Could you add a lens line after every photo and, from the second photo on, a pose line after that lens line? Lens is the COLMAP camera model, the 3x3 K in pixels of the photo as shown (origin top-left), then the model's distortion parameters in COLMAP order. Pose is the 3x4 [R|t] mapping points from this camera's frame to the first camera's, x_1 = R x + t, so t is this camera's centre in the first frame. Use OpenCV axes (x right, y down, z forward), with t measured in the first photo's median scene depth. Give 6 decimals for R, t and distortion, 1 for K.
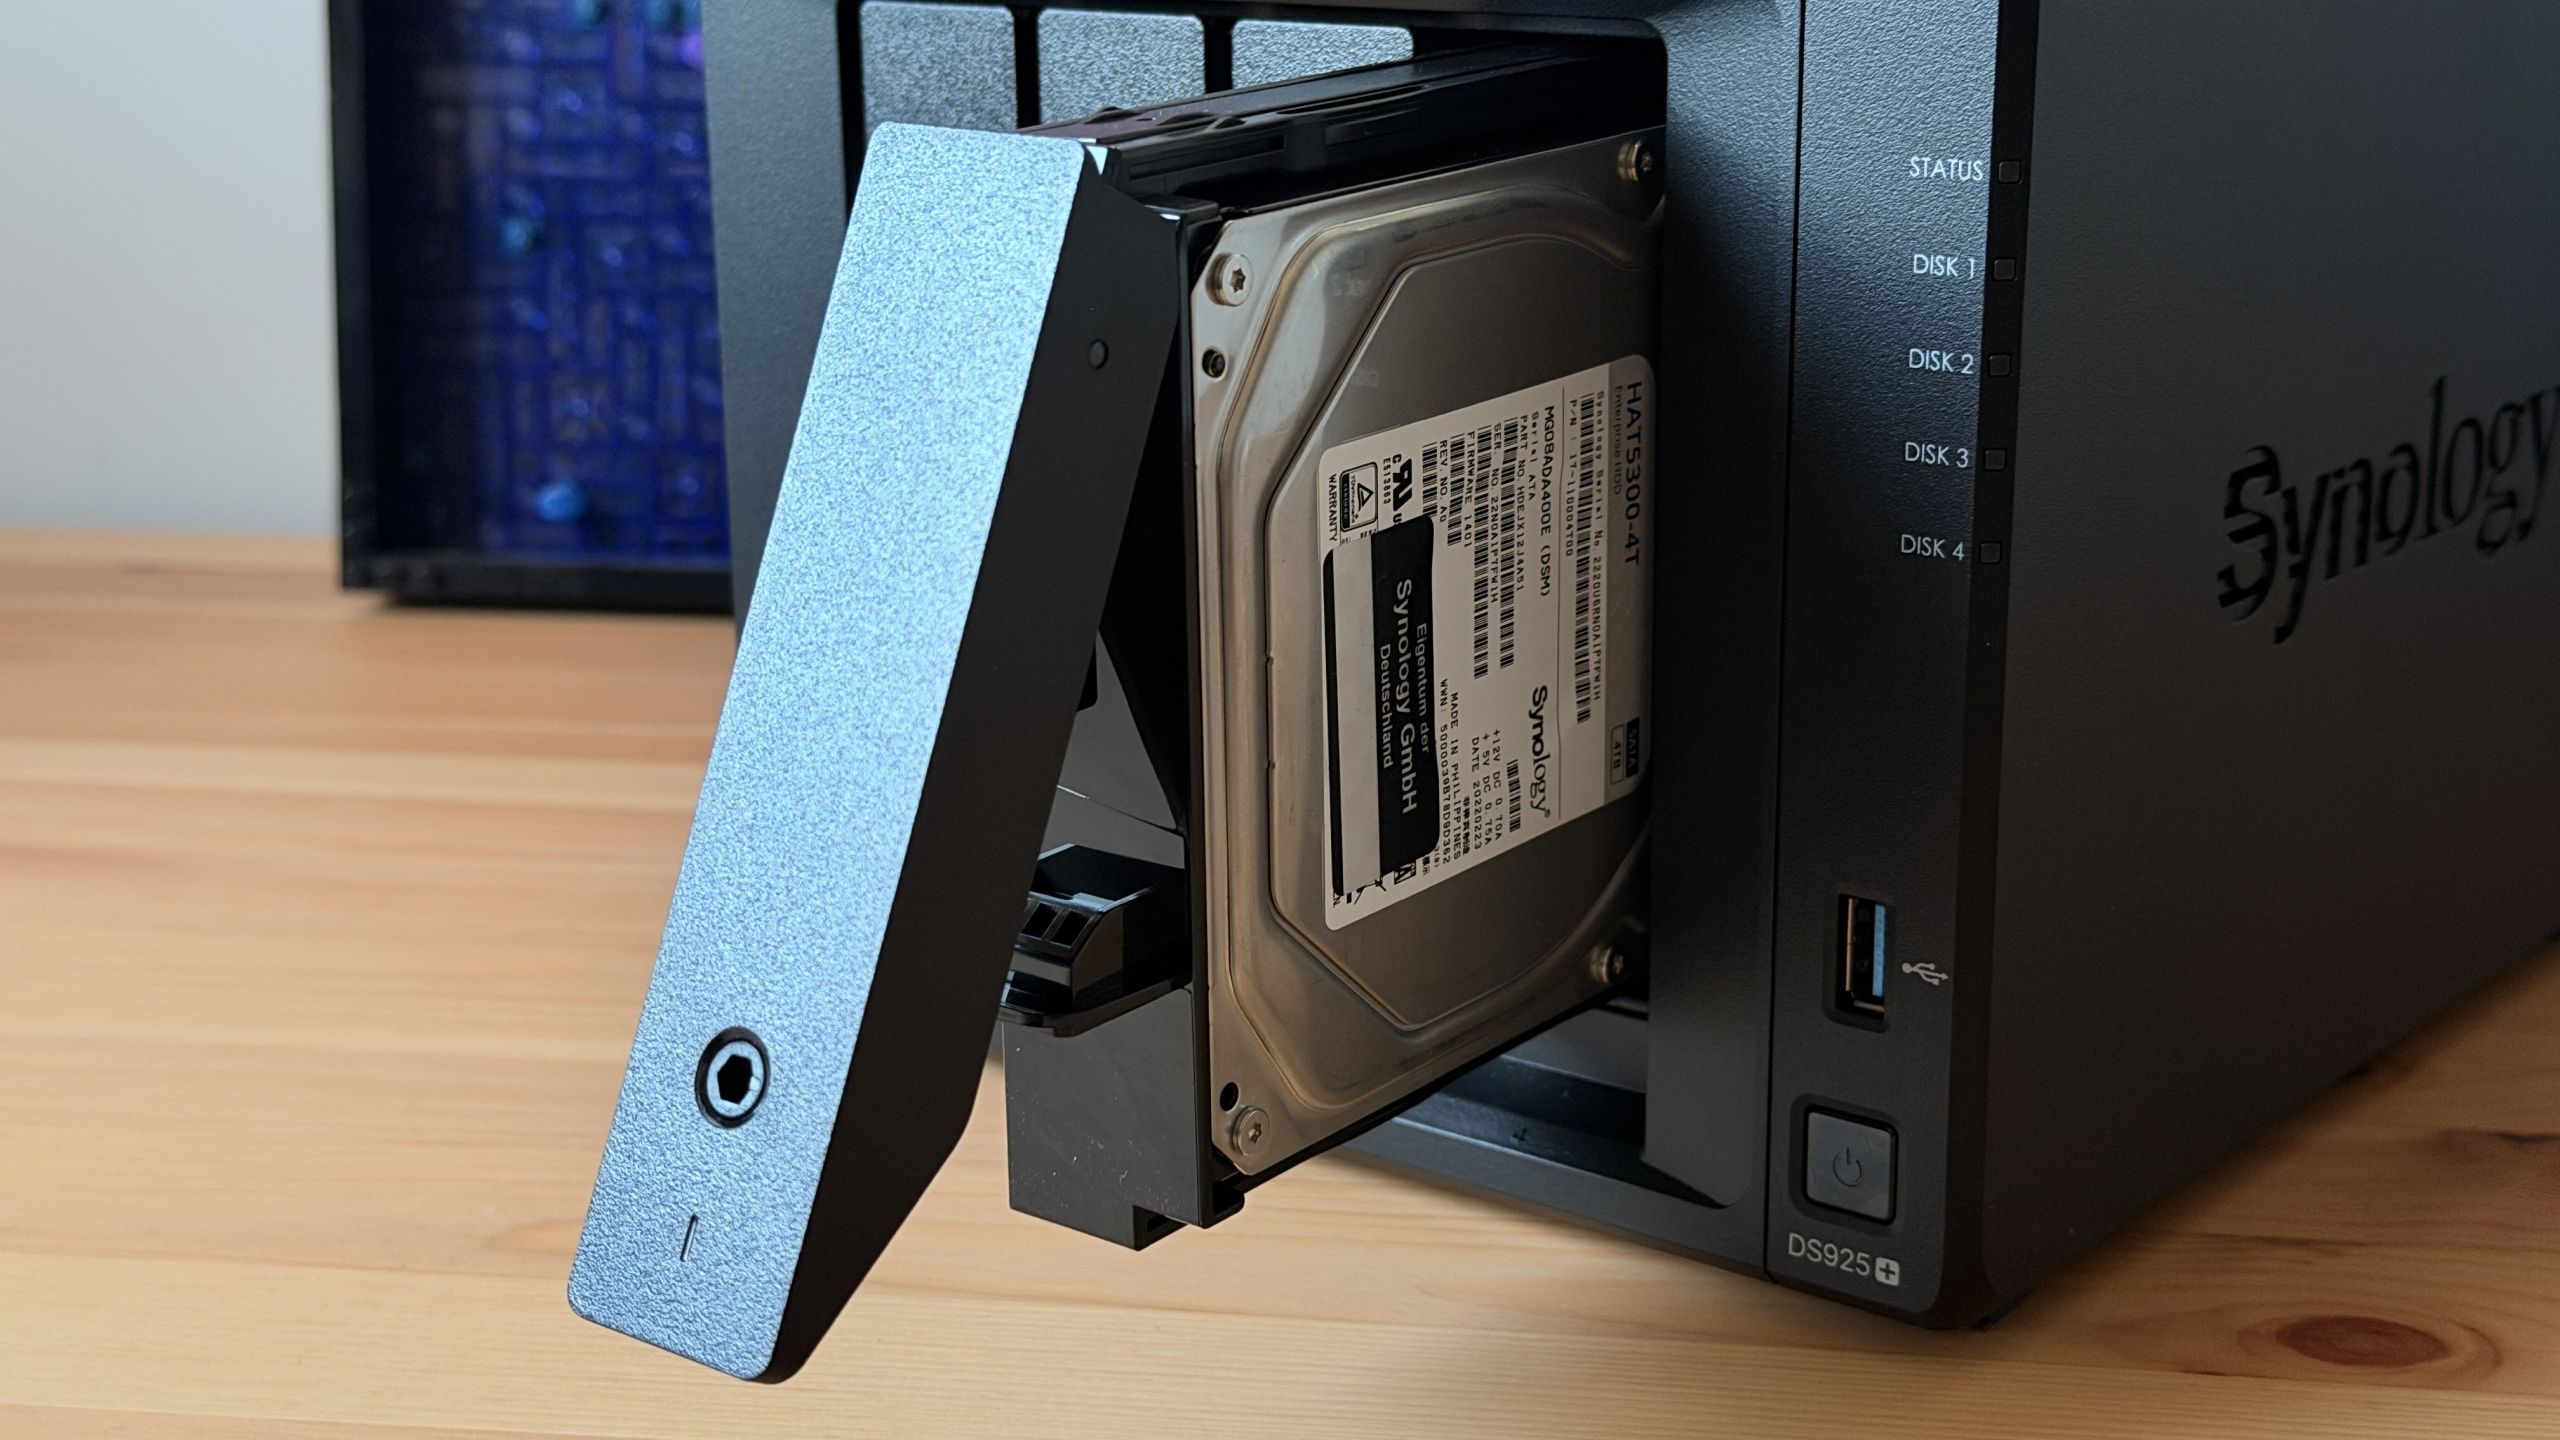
lens RADIAL K [[3729.7, 0, 1258.5], [0, 3729.7, 725.7], [0, 0, 1]] dist [0.103919, 0.000000]
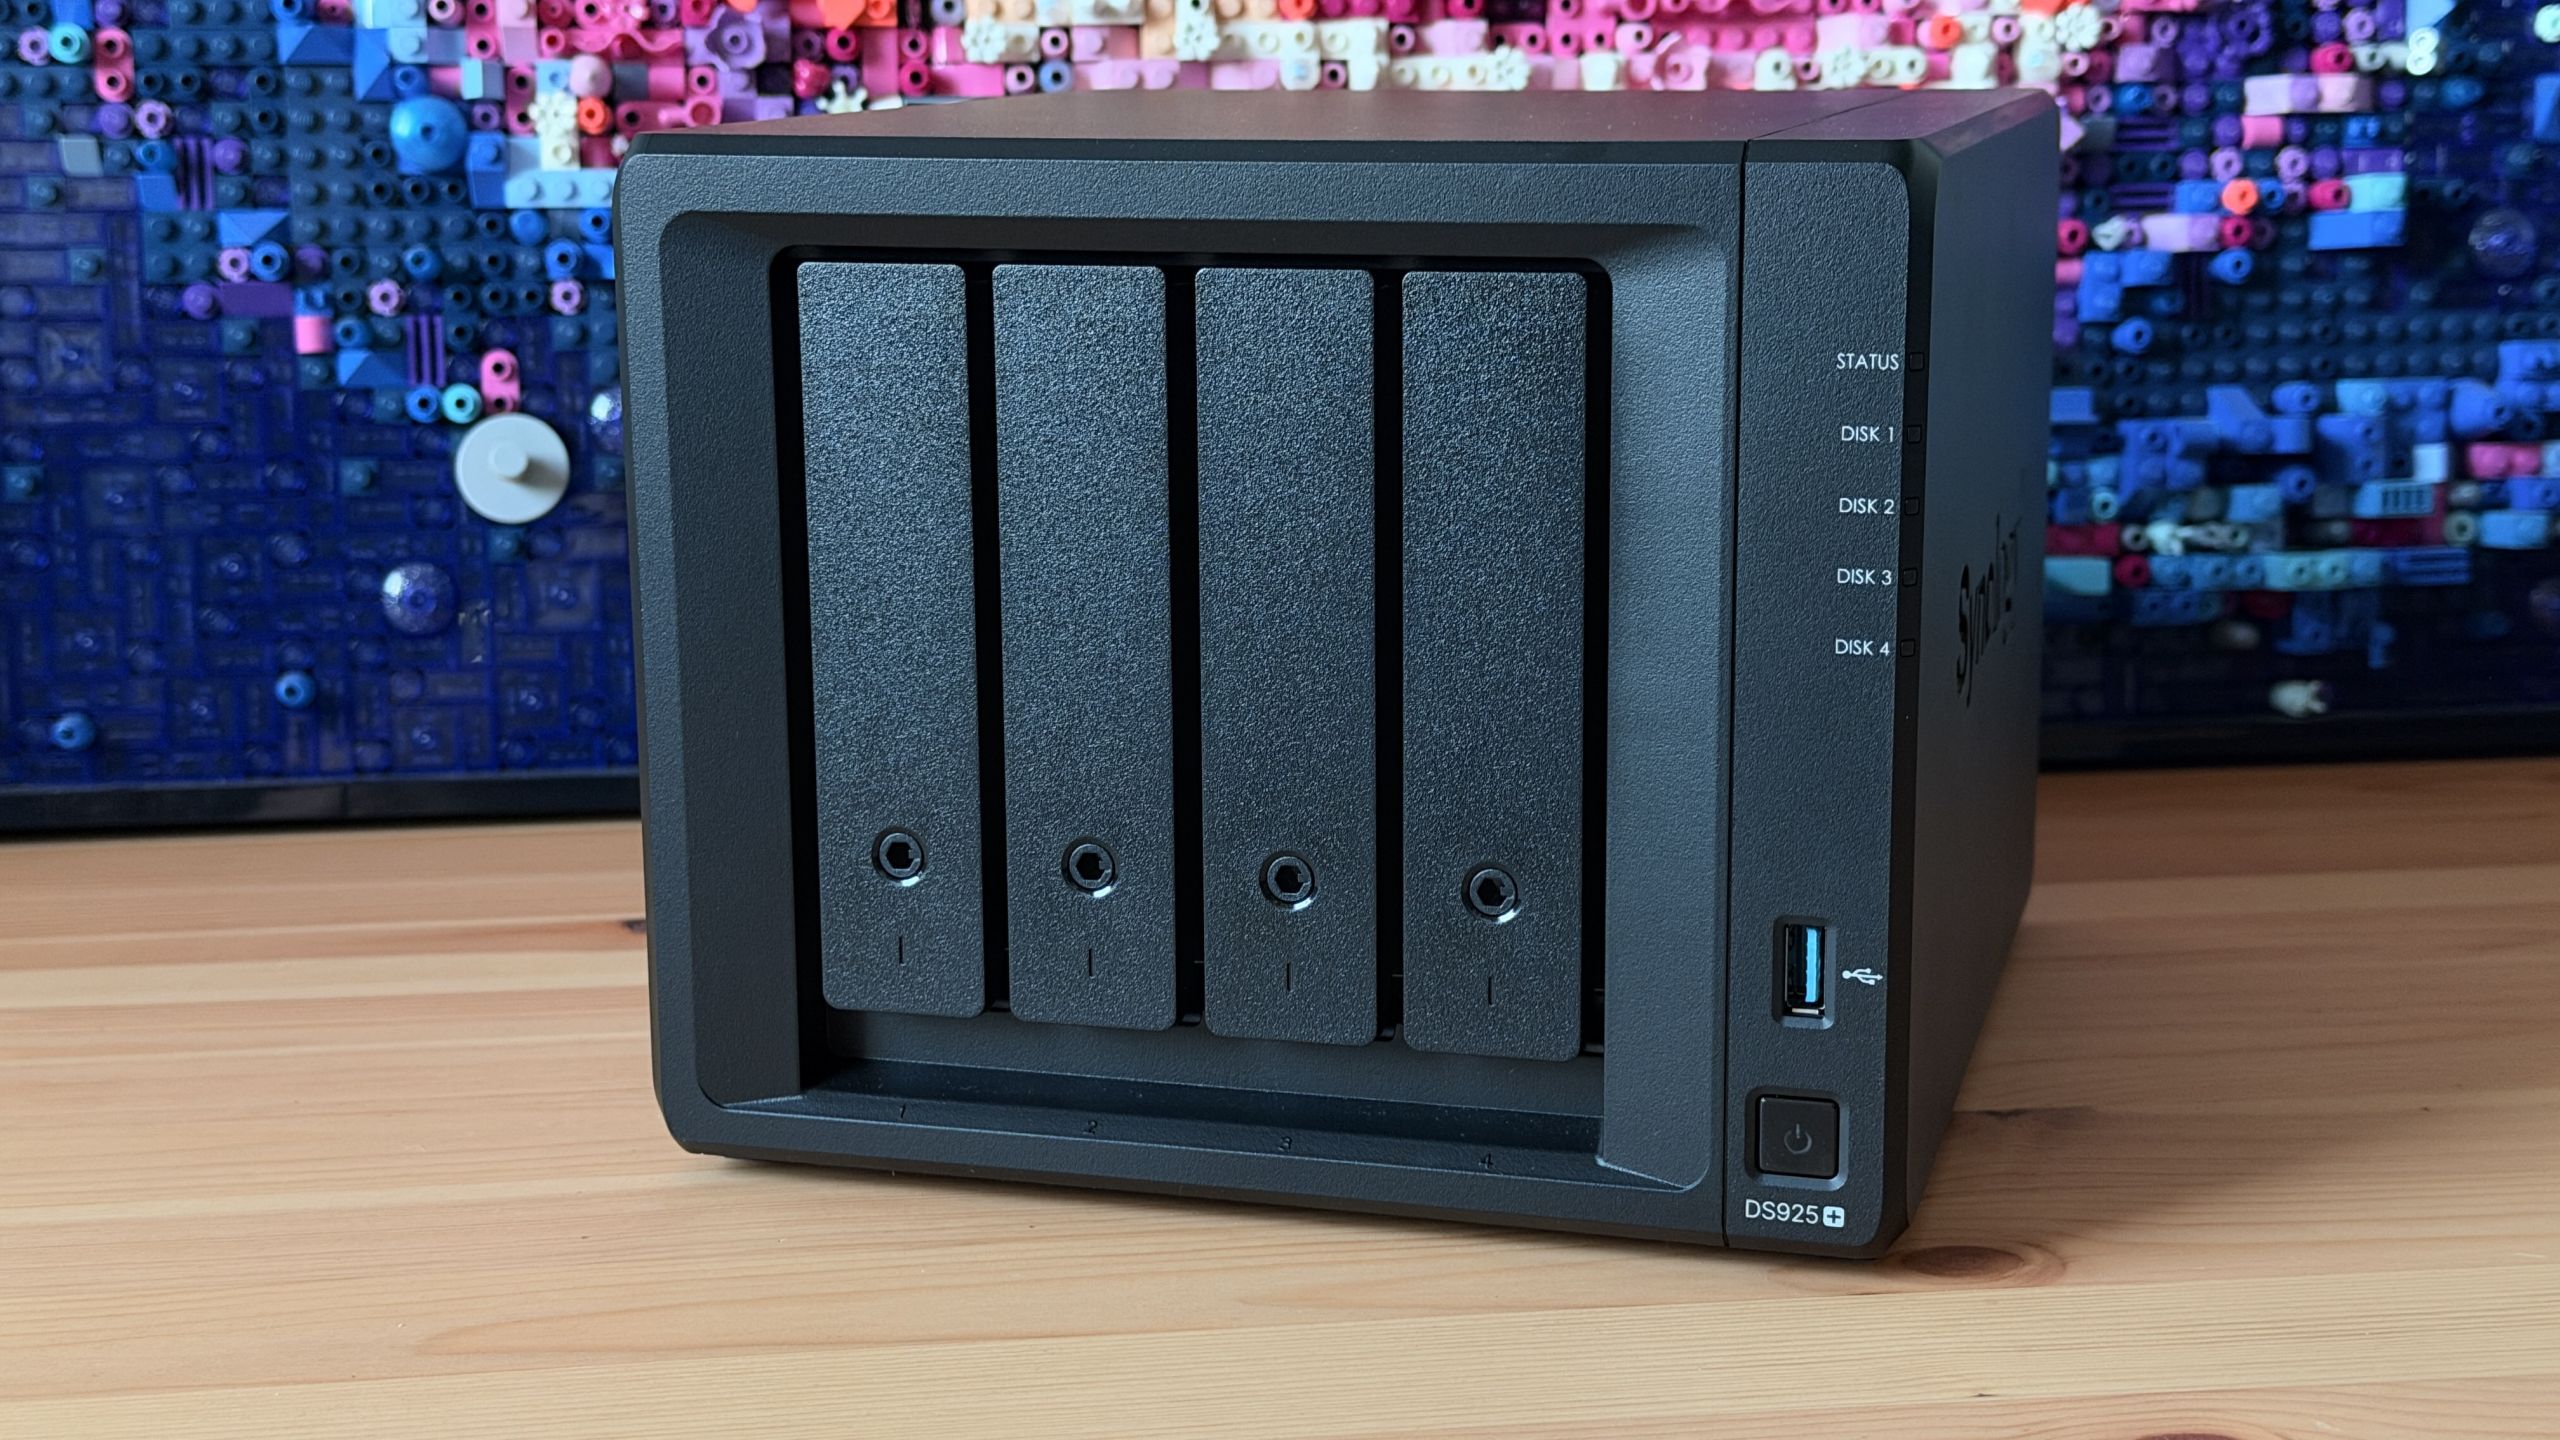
lens RADIAL K [[3721.4, 0, 1294.2], [0, 3721.4, 707.1], [0, 0, 1]] dist [0.094238, 0.000000]
pose [[0.959359, -0.053845, 0.277004, -0.278406], [0.071716, 0.995919, -0.054787, 0.027933], [-0.272924, 0.072426, 0.959305, -0.185837]]
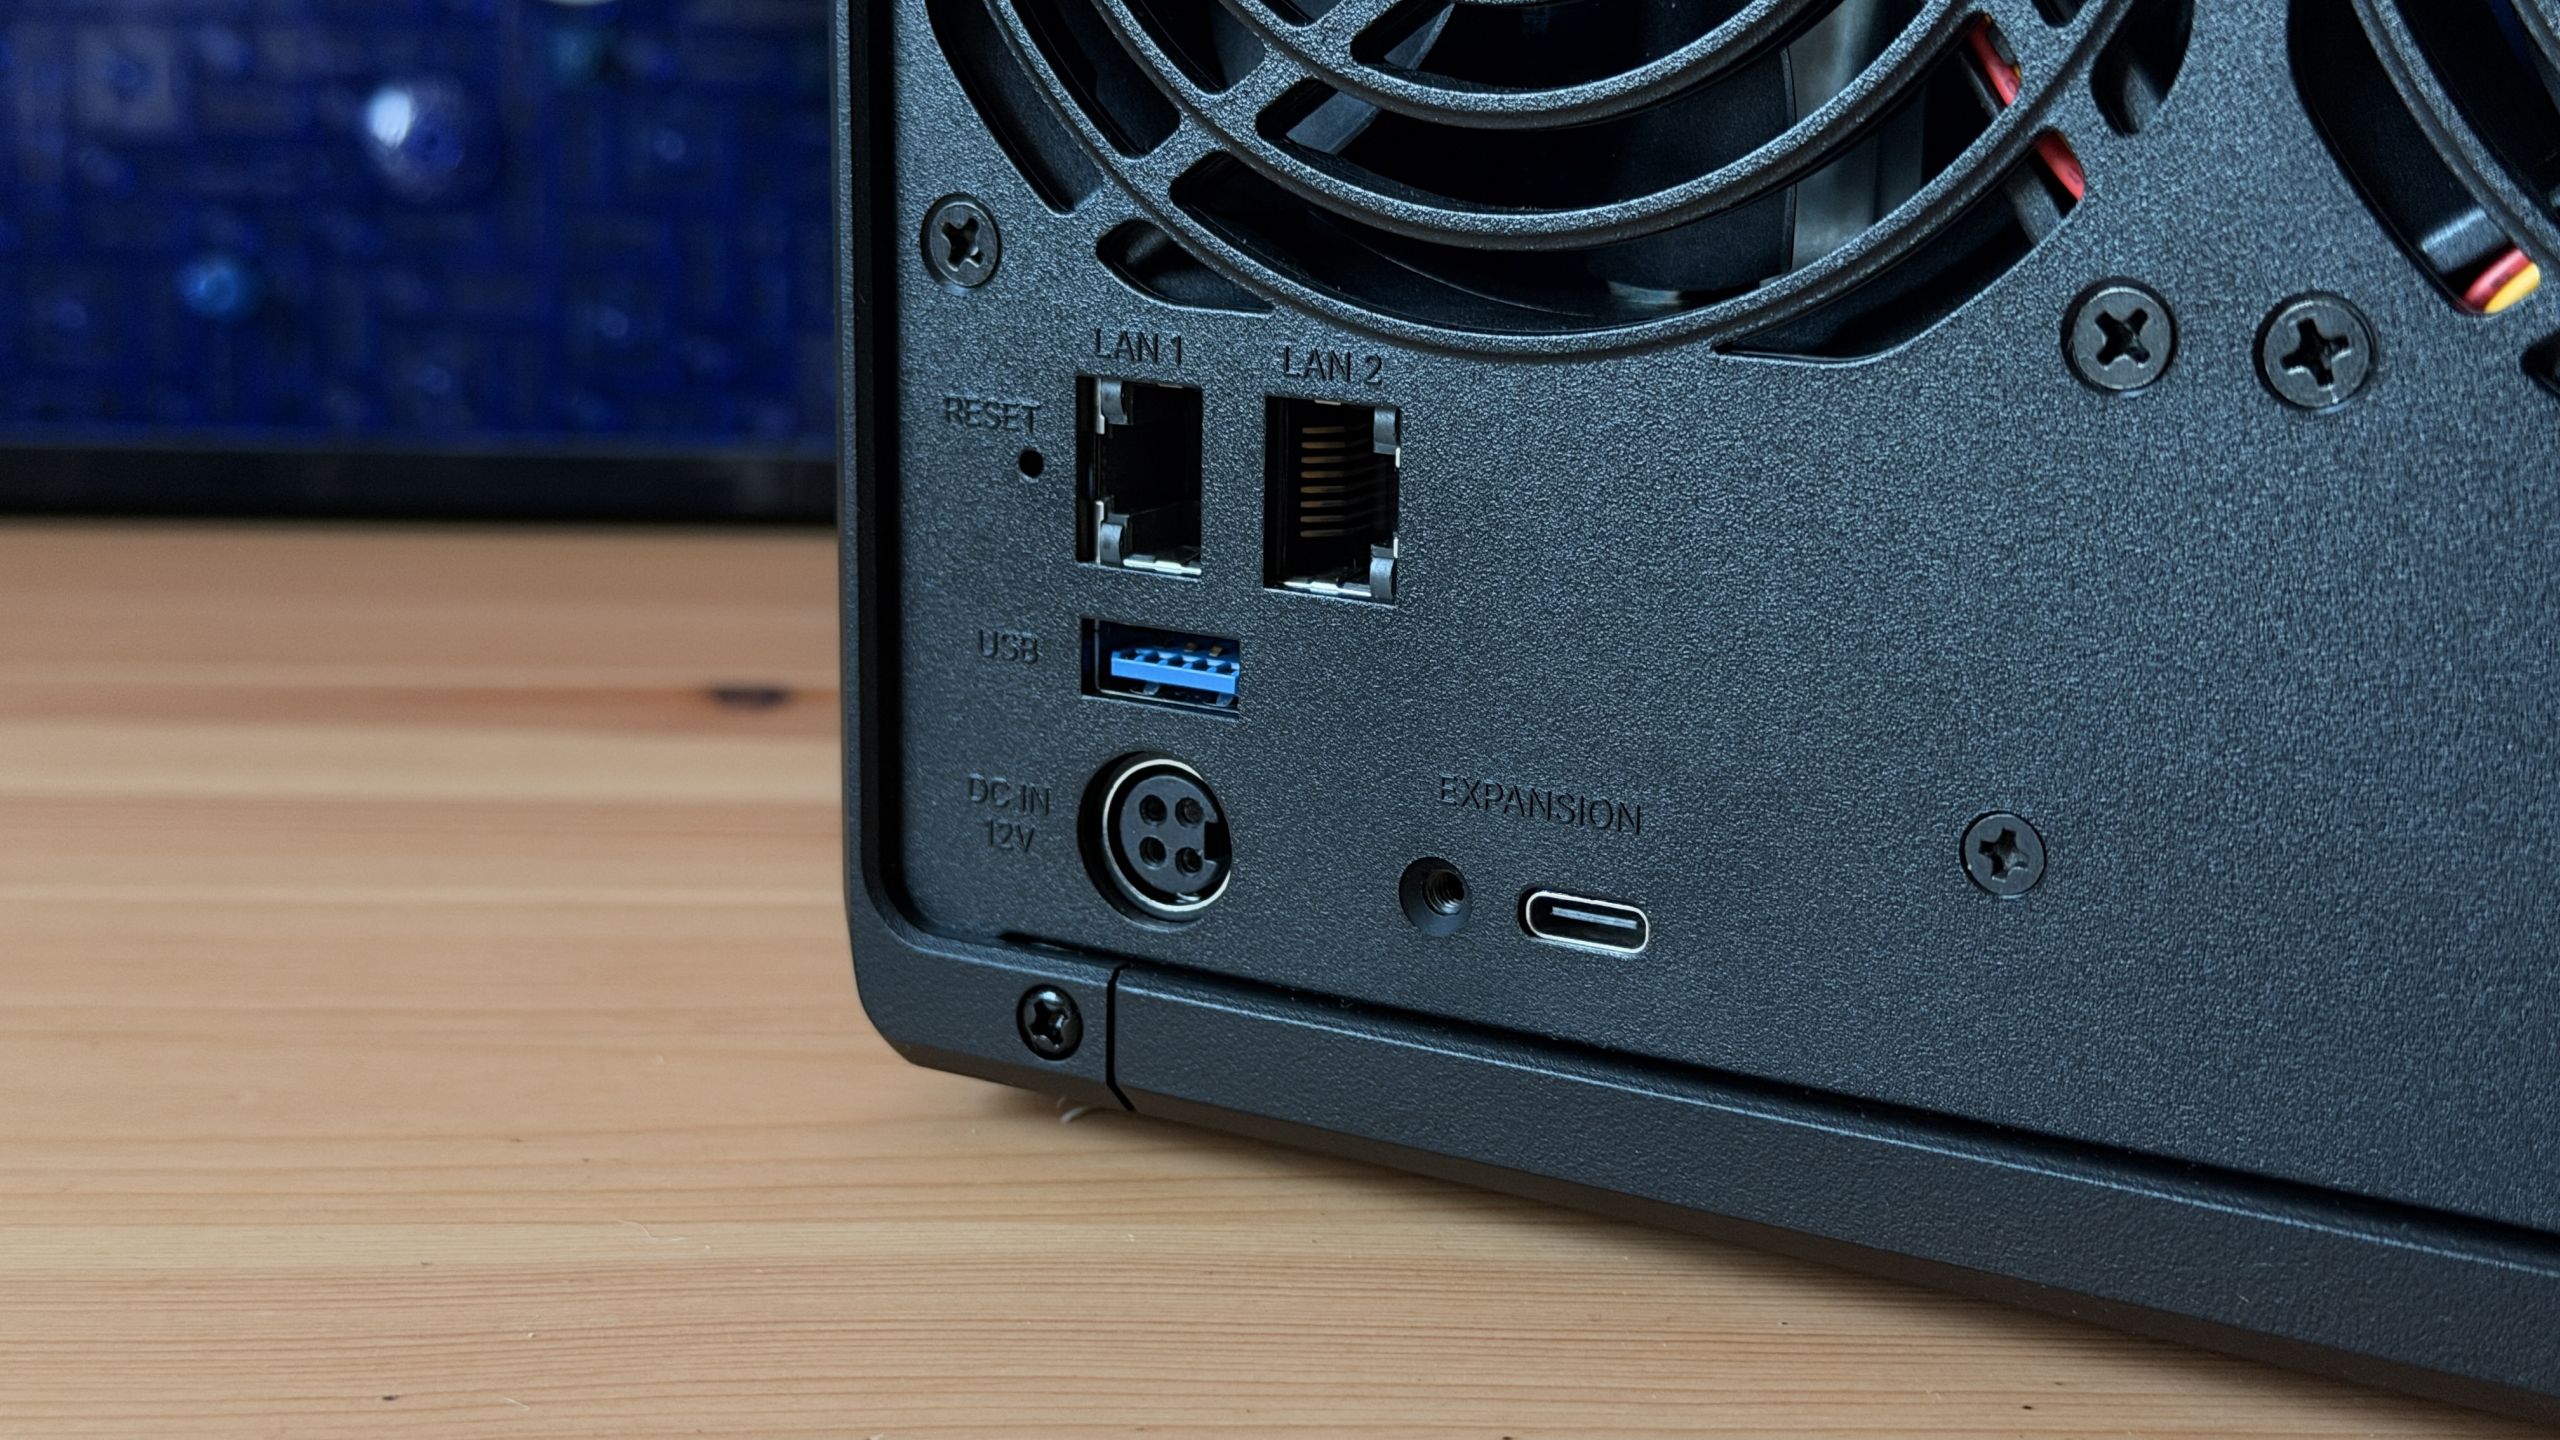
lens RADIAL K [[3721.4, 0, 1254.3], [0, 3721.4, 740.7], [0, 0, 1]] dist [0.094238, 0.000000]
pose [[0.983290, -0.022905, 0.180598, -0.134509], [0.026518, 0.999493, -0.017616, 0.044333], [-0.180103, 0.022111, 0.983399, 0.636323]]
